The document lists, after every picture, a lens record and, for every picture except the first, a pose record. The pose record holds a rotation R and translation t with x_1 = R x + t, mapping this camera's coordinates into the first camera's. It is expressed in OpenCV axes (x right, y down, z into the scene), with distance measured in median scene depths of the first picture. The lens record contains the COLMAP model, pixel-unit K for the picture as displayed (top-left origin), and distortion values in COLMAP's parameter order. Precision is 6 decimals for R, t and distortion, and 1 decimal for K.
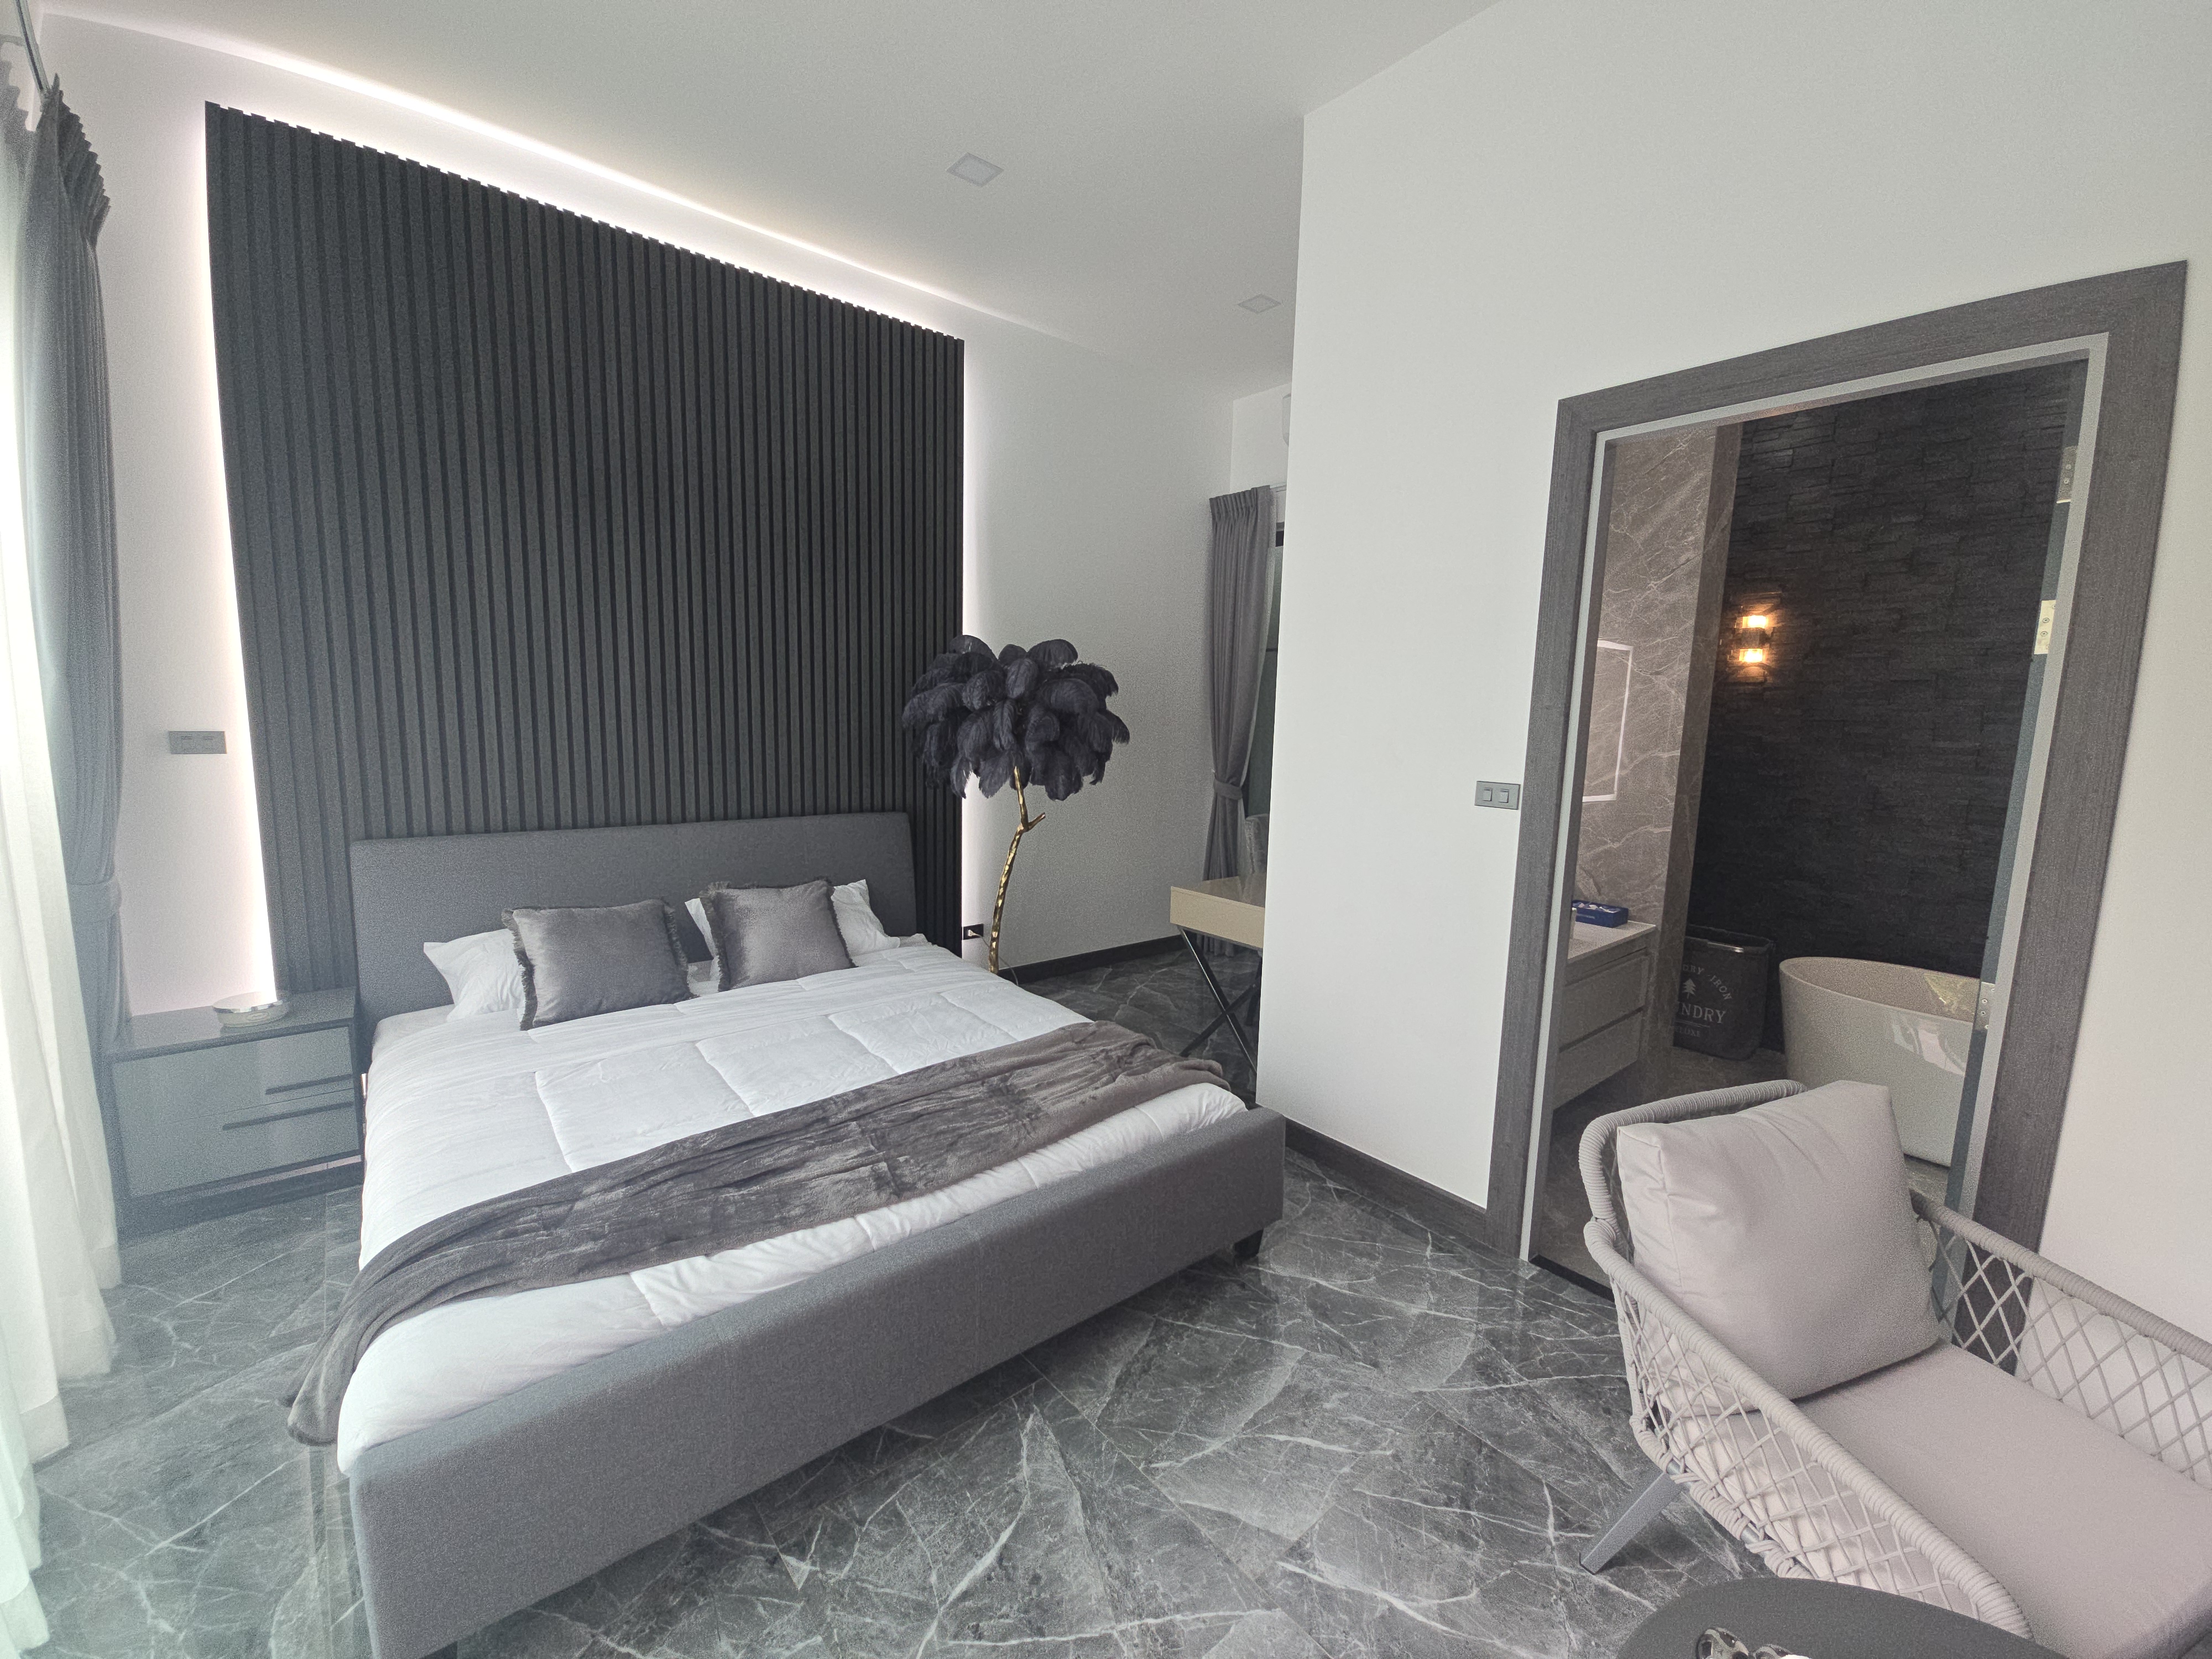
lens RADIAL K [[890.9, 0, 1116.6], [0, 890.9, 826.0], [0, 0, 1]] dist [0.000770, -0.000955]
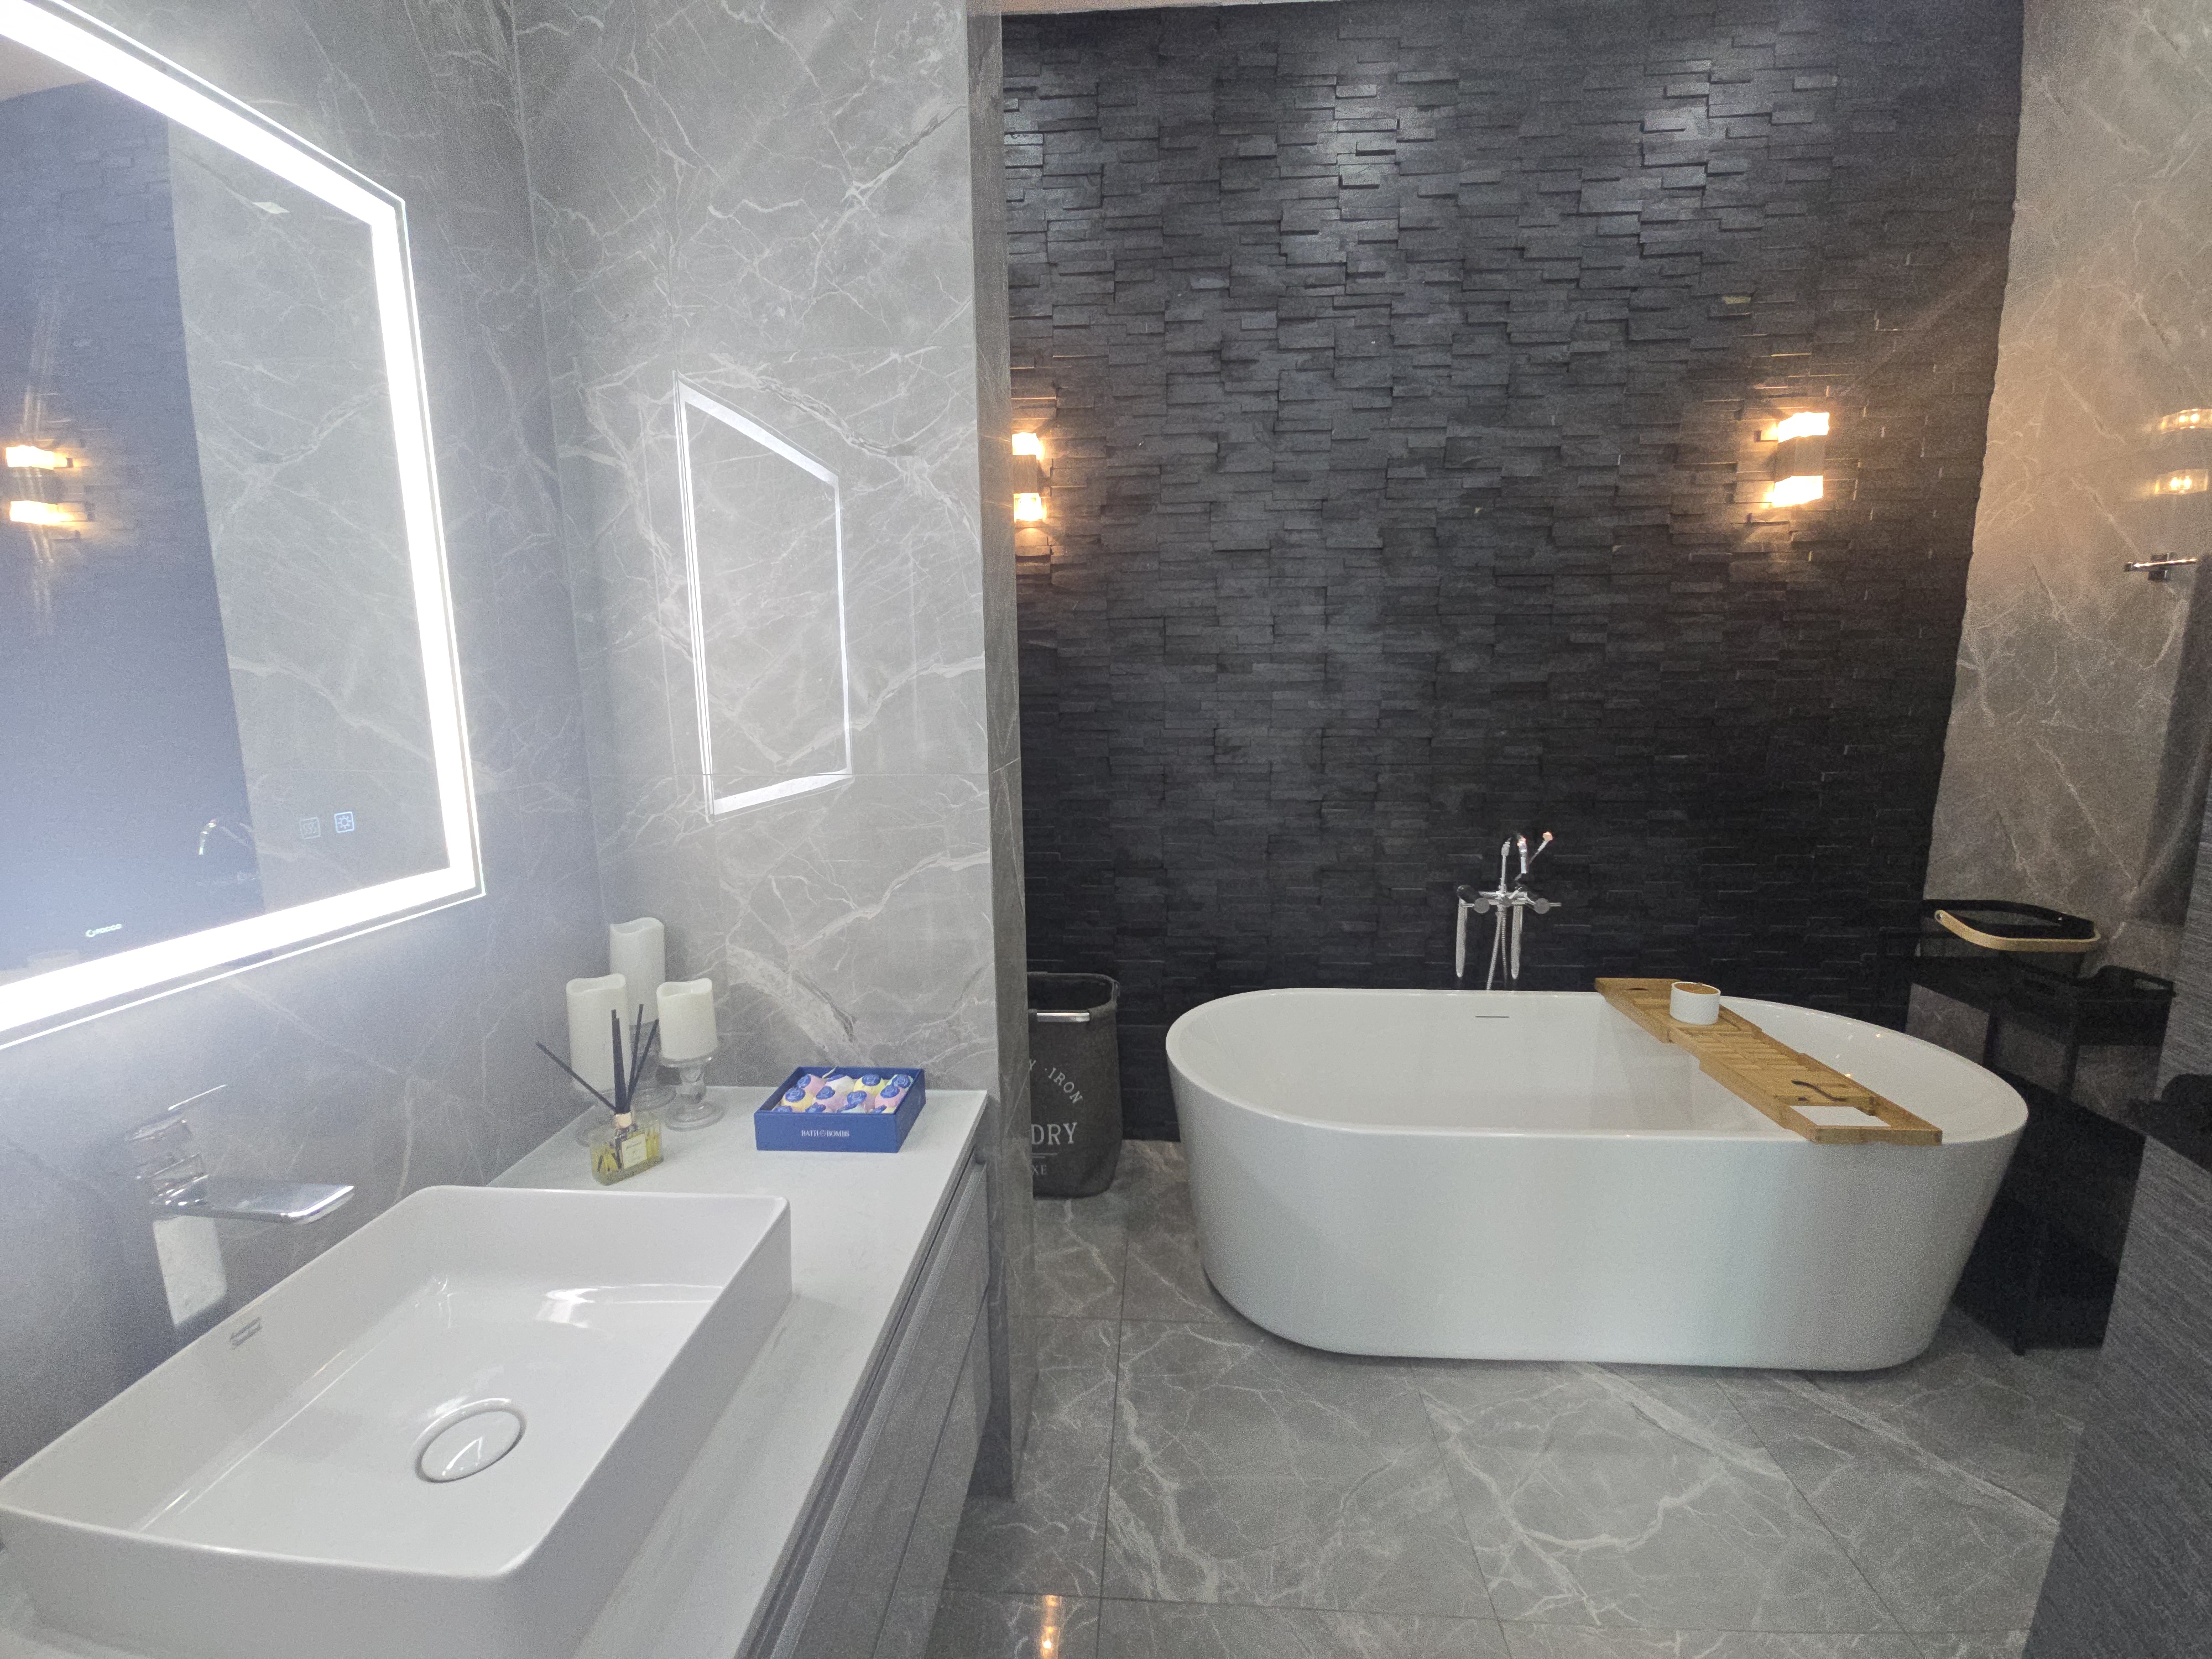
lens RADIAL K [[890.9, 0, 1110.4], [0, 890.9, 825.8], [0, 0, 1]] dist [0.000770, -0.000955]
pose [[0.698422, -0.149922, 0.699807, 0.352463], [0.122516, 0.988425, 0.089480, -0.036133], [-0.705122, 0.023242, 0.708705, 0.624071]]
